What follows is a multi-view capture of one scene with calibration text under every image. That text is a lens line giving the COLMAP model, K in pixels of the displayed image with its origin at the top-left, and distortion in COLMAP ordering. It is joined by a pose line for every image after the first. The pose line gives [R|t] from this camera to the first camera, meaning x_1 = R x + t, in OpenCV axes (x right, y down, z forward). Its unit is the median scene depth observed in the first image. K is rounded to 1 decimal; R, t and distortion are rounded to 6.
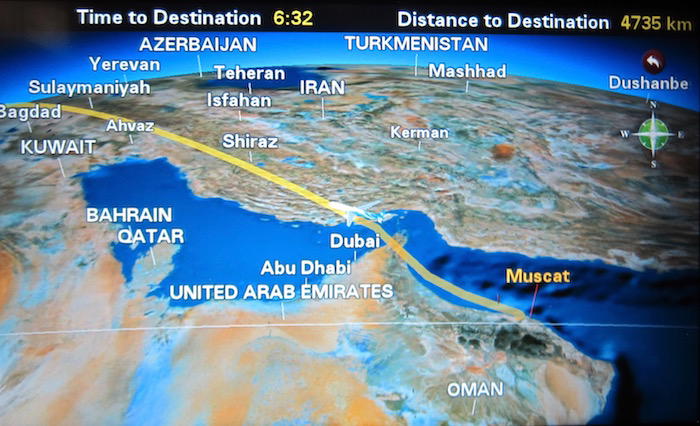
lens RADIAL K [[595.5, 0, 349.8], [0, 595.5, 210.6], [0, 0, 1]] dist [0.000093, 0.000256]
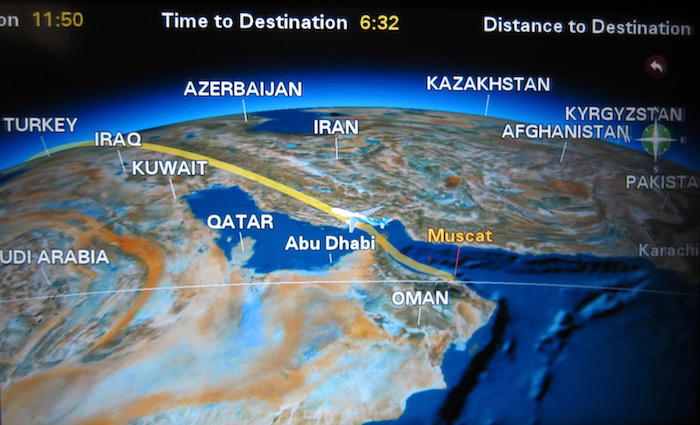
lens RADIAL K [[595.5, 0, 349.7], [0, 595.5, 216.0], [0, 0, 1]] dist [0.000093, 0.000256]
pose [[0.999988, -0.000608, -0.004855, -0.005974], [0.000605, 1.000000, -0.000447, -0.008669], [0.004855, 0.000444, 0.999988, -0.638299]]
